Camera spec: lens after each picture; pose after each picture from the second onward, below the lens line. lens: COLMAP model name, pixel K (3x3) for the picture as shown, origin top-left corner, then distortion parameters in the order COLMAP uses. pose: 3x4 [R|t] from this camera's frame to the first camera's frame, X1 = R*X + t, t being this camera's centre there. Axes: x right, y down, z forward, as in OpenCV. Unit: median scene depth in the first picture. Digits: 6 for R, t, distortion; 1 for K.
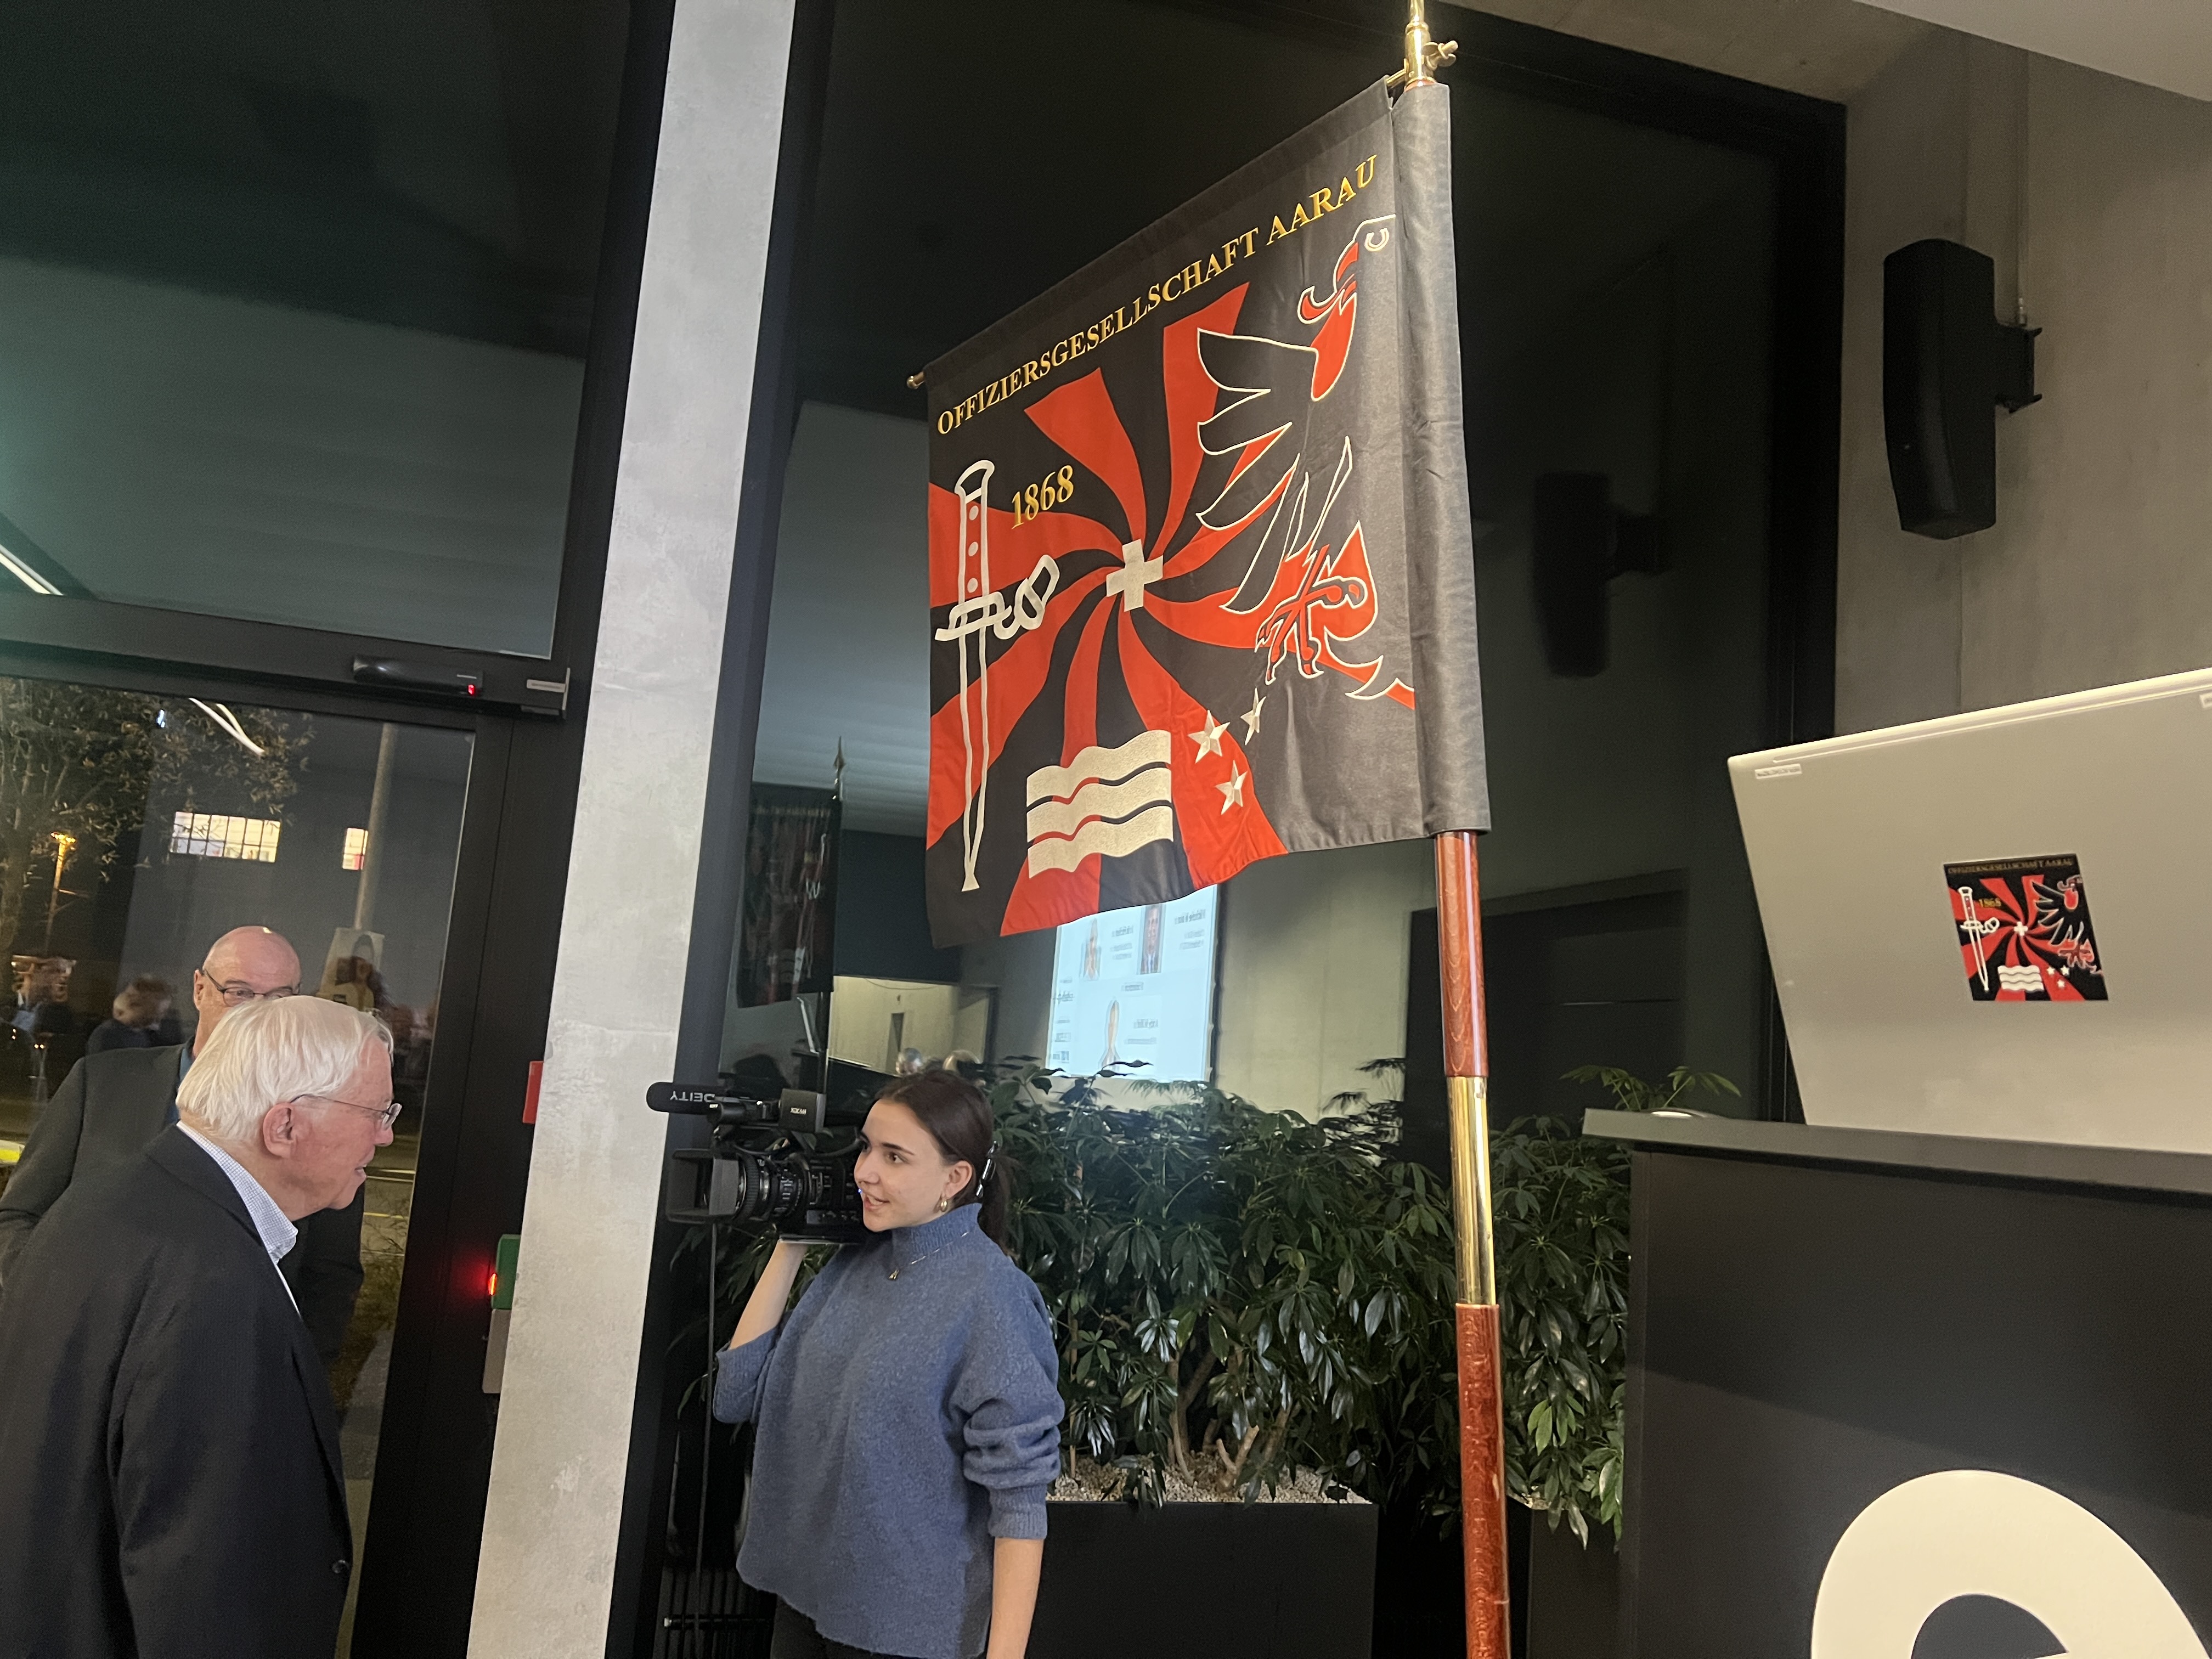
lens RADIAL K [[1664.1, 0, 1113.2], [0, 1664.1, 835.0], [0, 0, 1]] dist [0.132852, -0.276568]
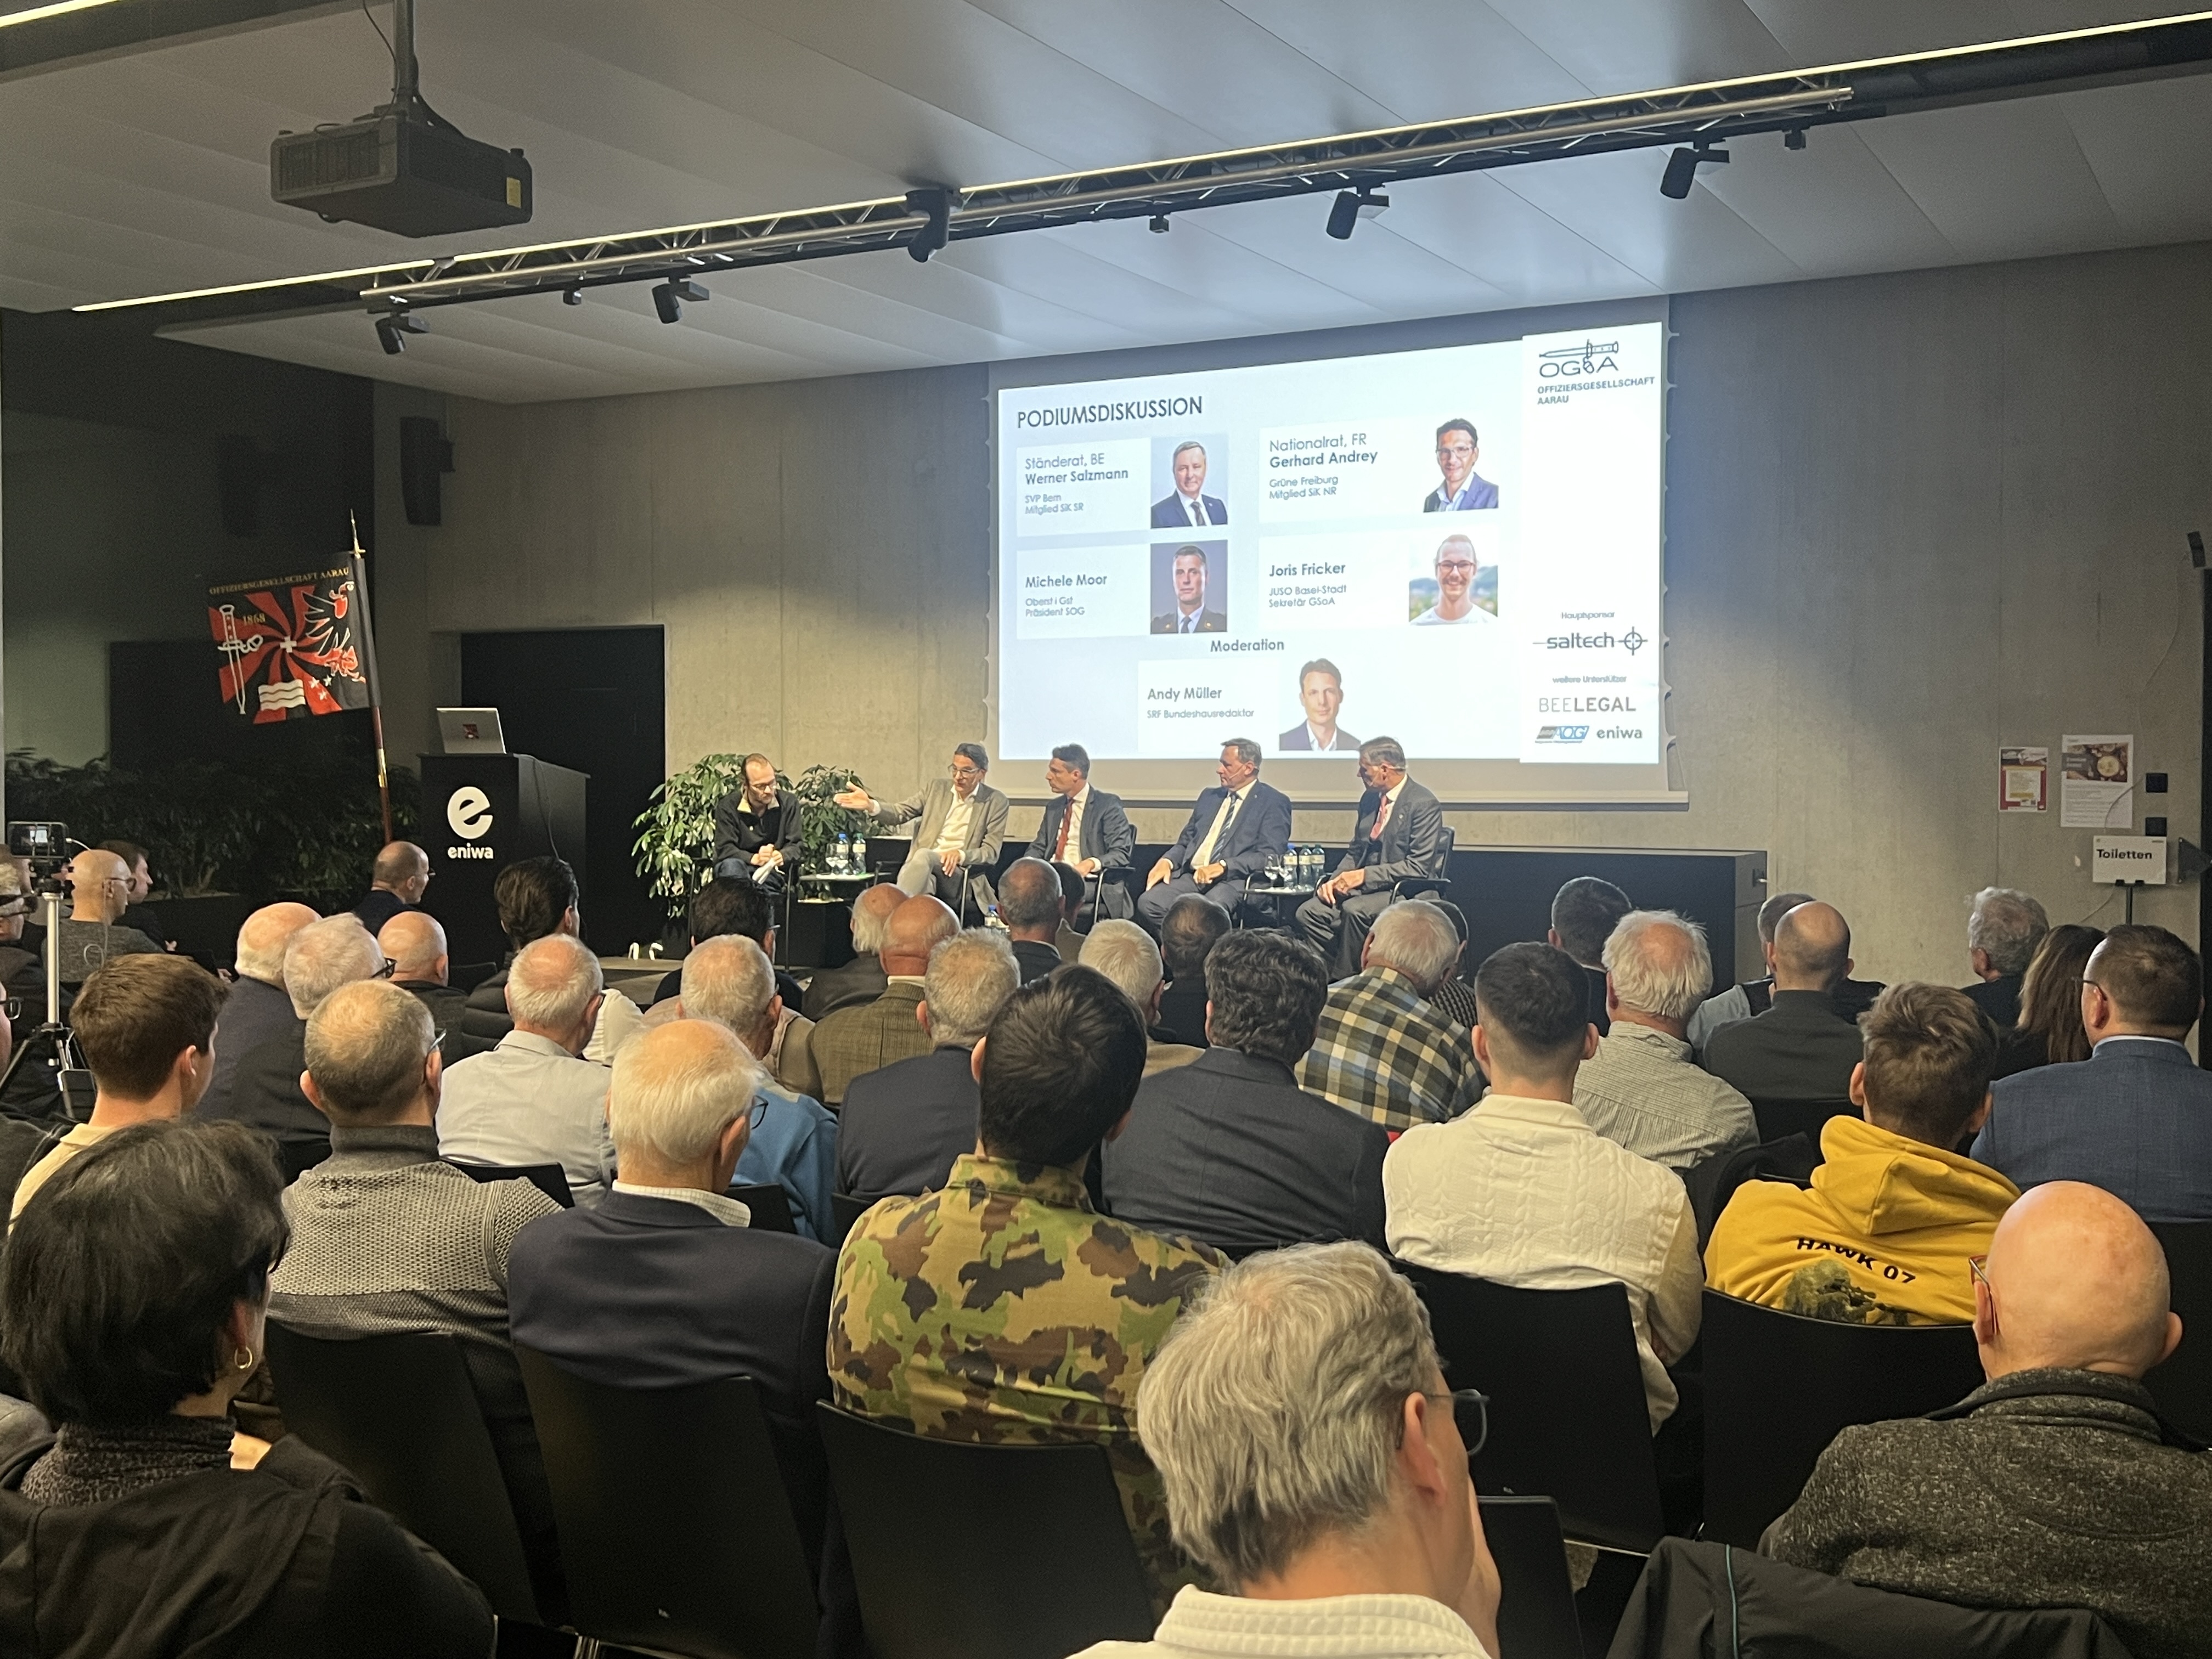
lens RADIAL K [[2336.4, 0, 1095.0], [0, 2336.4, 800.7], [0, 0, 1]] dist [0.205579, -0.616282]
pose [[0.704802, -0.088299, 0.703887, -2.823955], [-0.049762, 0.983626, 0.173218, -0.902233], [-0.707656, -0.157112, 0.688868, -4.728307]]
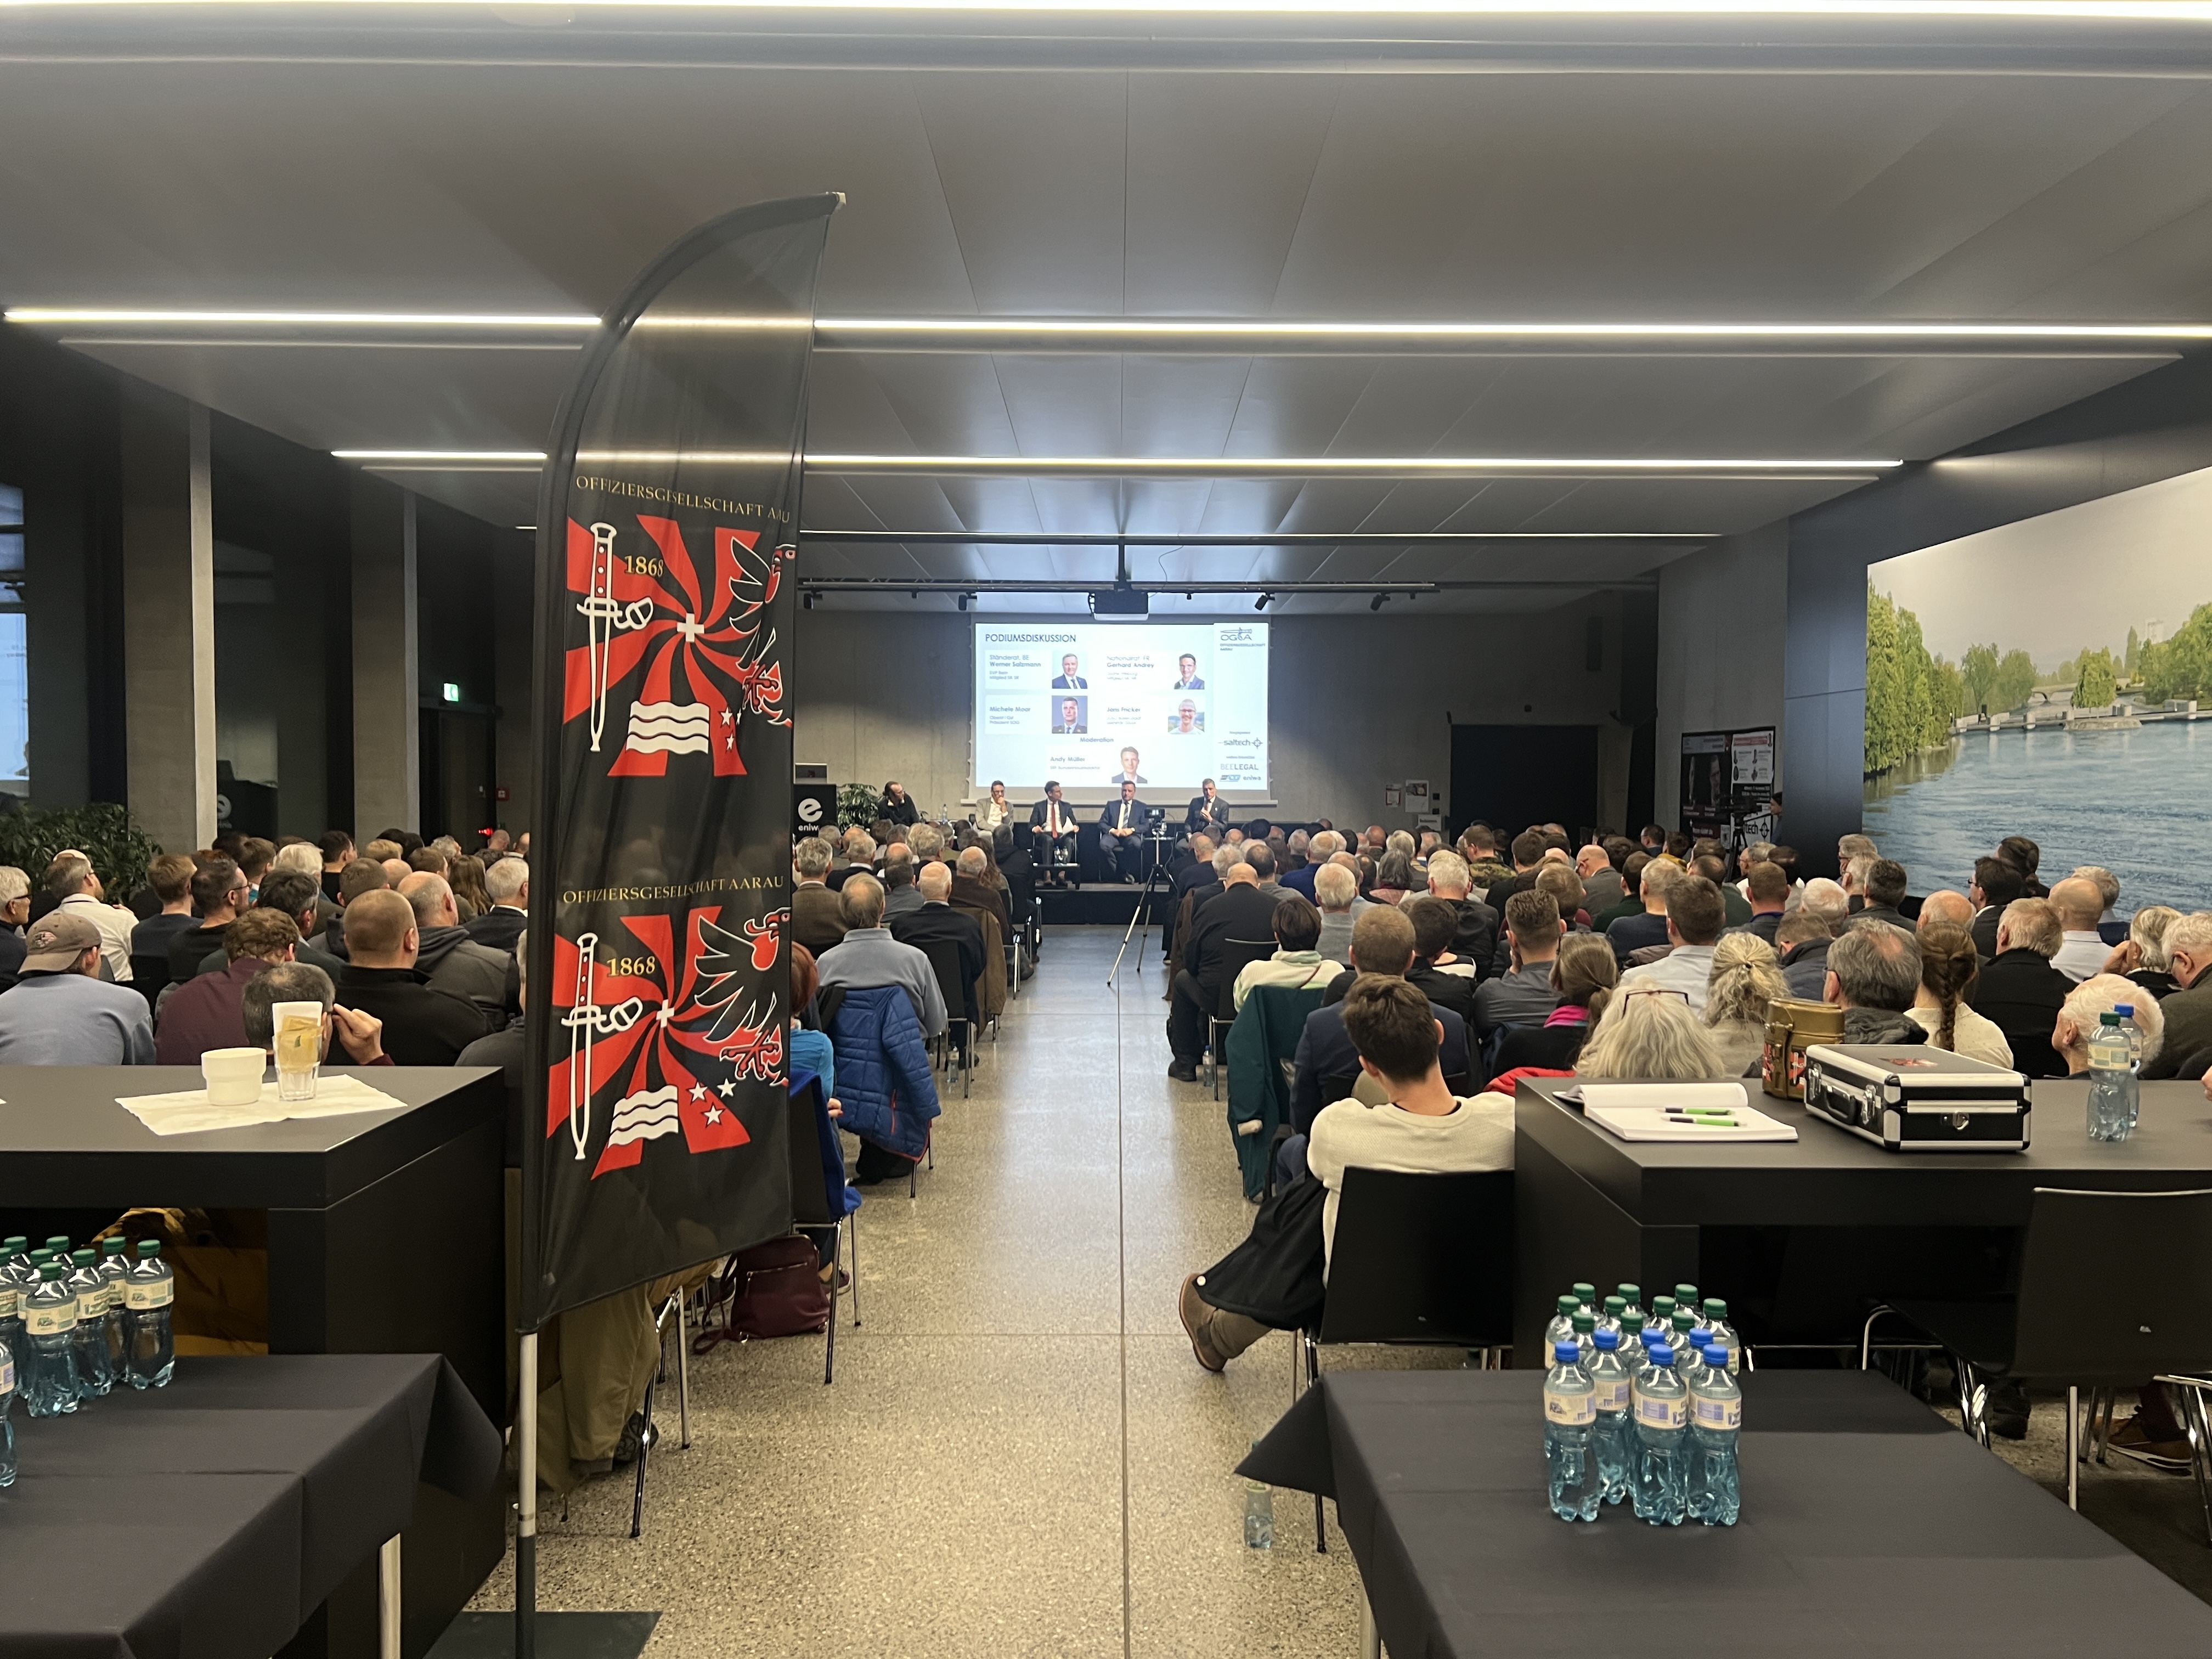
lens RADIAL K [[1630.8, 0, 1120.5], [0, 1630.8, 843.3], [0, 0, 1]] dist [0.126609, -0.158984]
pose [[0.273830, -0.113558, 0.955051, -8.088454], [-0.124549, 0.980457, 0.152289, -1.208222], [-0.953680, -0.160652, 0.254335, -3.591796]]
